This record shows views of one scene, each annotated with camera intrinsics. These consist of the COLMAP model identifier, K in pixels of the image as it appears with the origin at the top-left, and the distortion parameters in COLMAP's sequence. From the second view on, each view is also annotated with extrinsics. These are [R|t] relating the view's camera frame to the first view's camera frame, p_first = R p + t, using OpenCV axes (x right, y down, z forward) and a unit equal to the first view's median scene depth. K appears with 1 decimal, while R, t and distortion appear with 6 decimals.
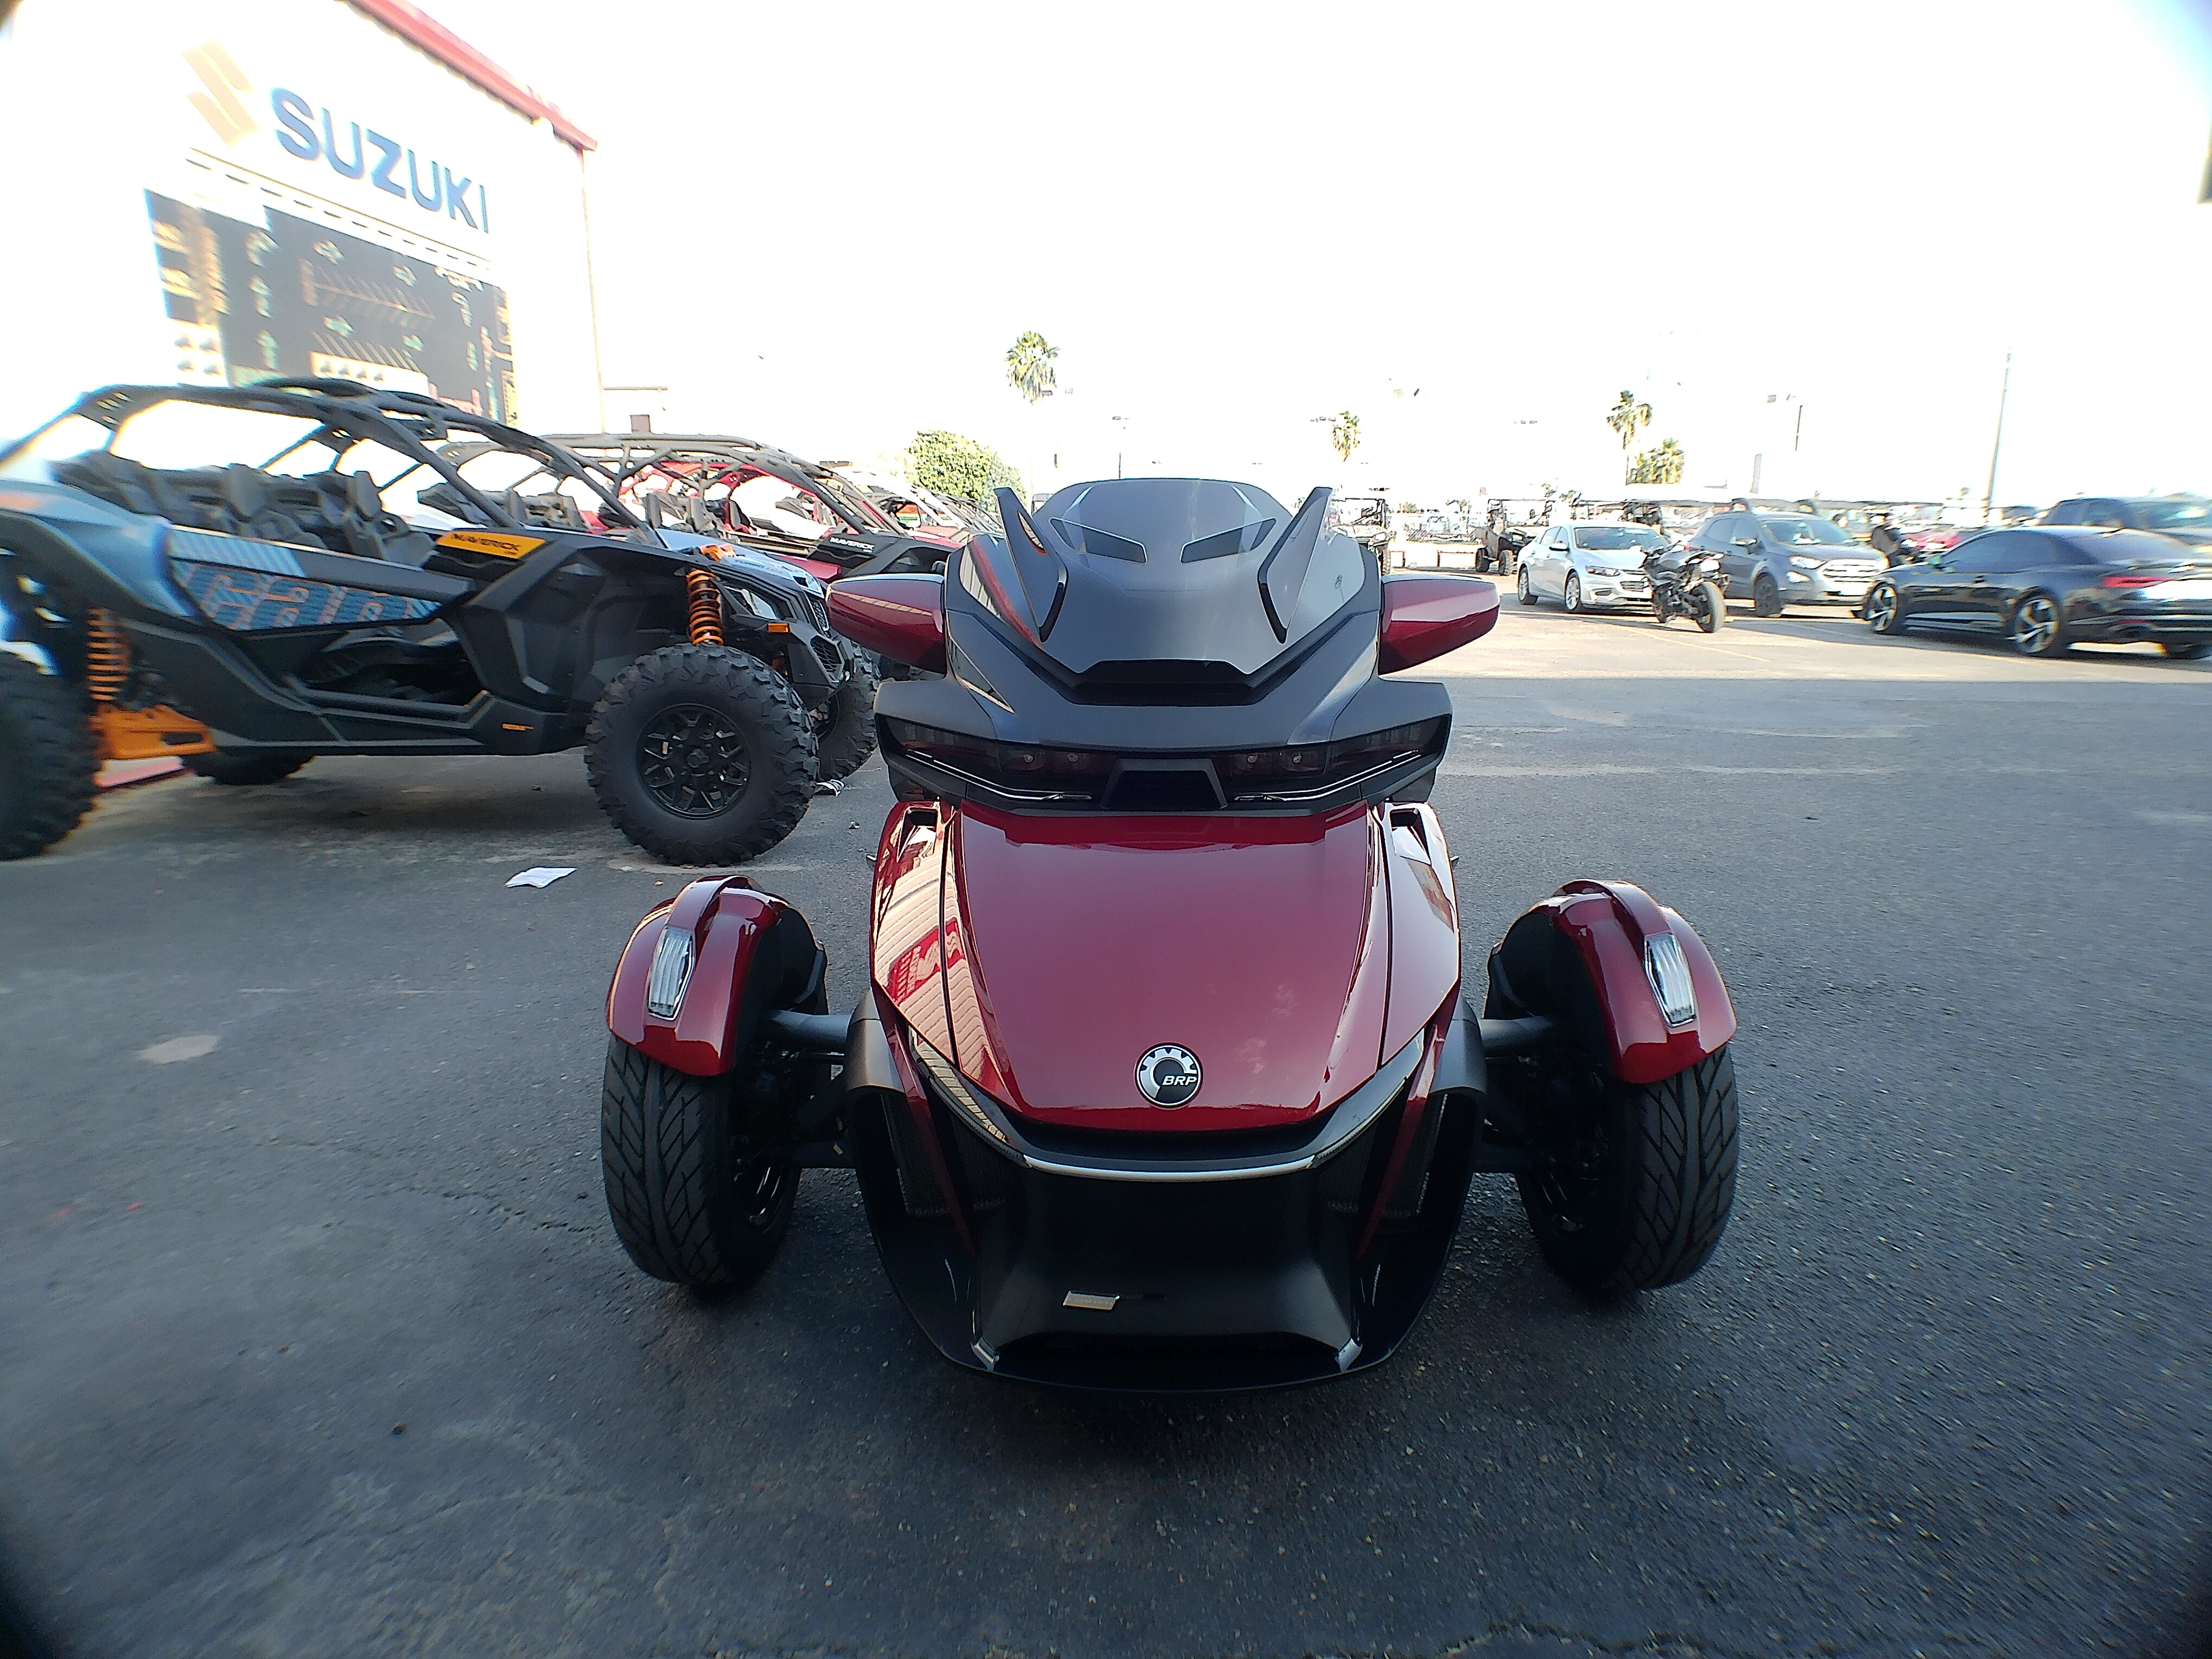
lens RADIAL K [[1228.1, 0, 1157.4], [0, 1228.1, 827.8], [0, 0, 1]] dist [-0.033000, 0.003737]
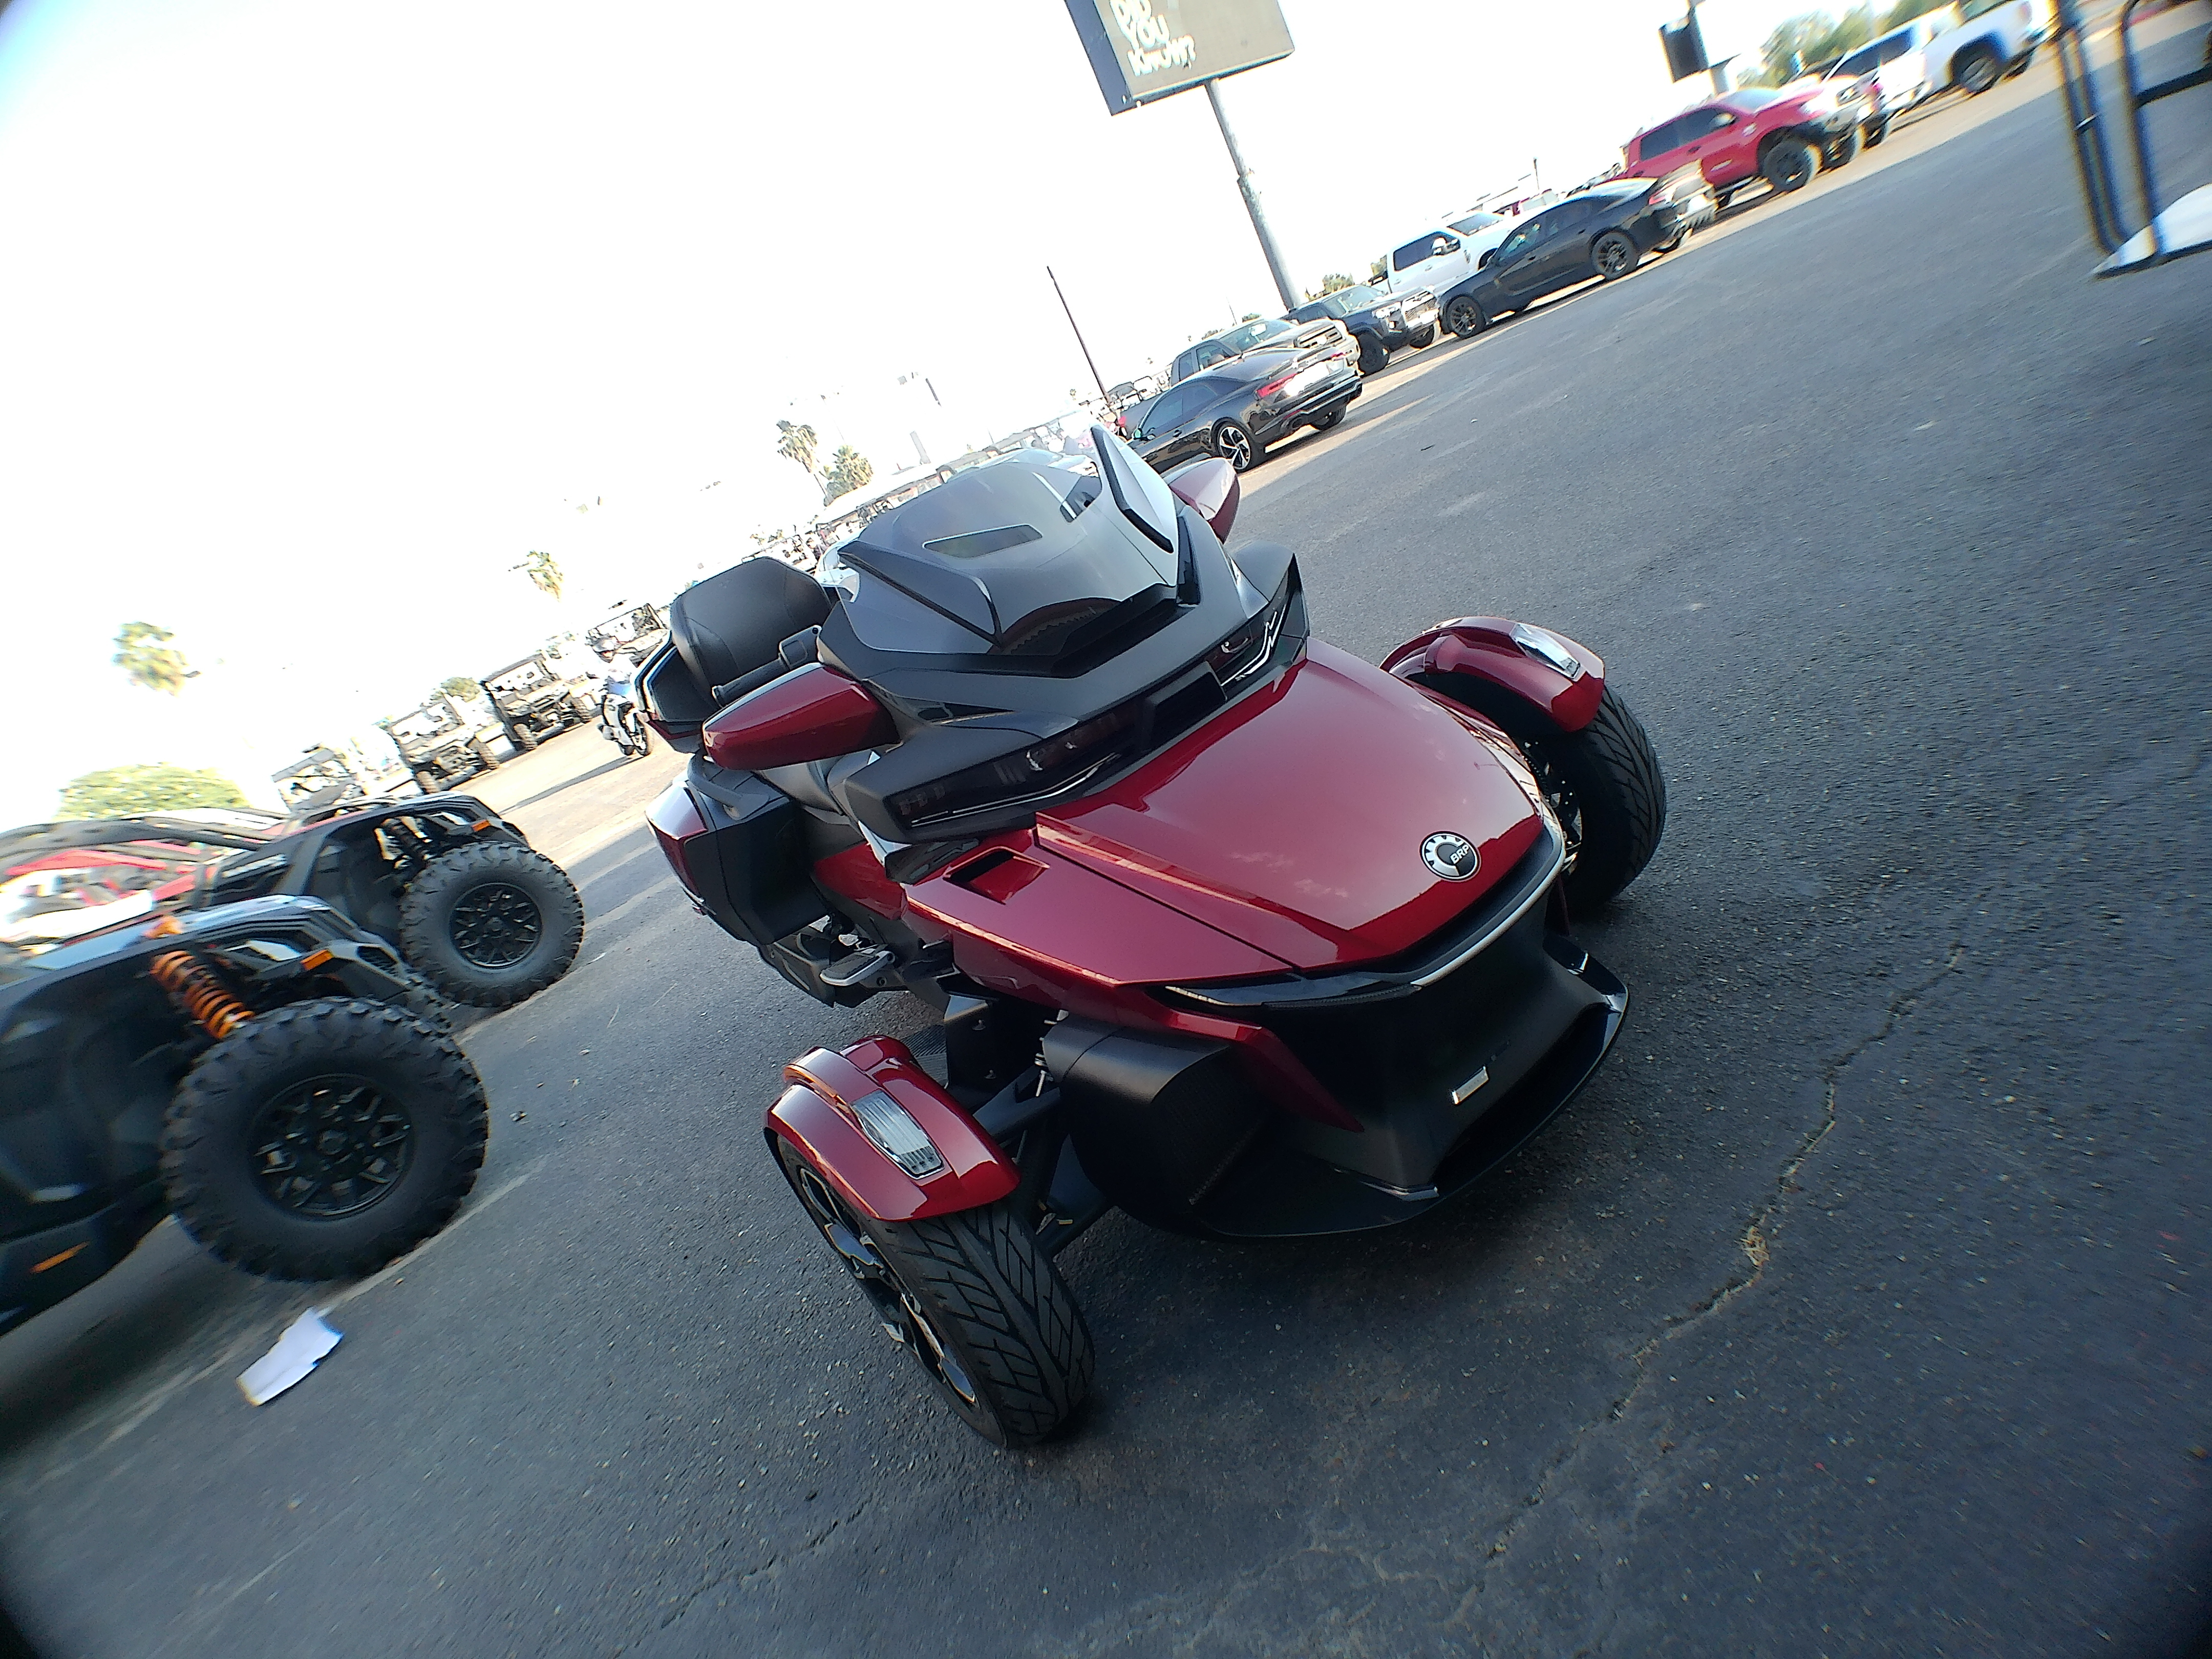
lens RADIAL K [[1228.1, 0, 1146.3], [0, 1228.1, 808.7], [0, 0, 1]] dist [-0.033000, 0.003737]
pose [[0.732723, -0.501265, 0.460272, -0.535161], [0.526194, 0.846214, 0.083914, -0.060764], [-0.431552, 0.180707, 0.883803, 0.079923]]
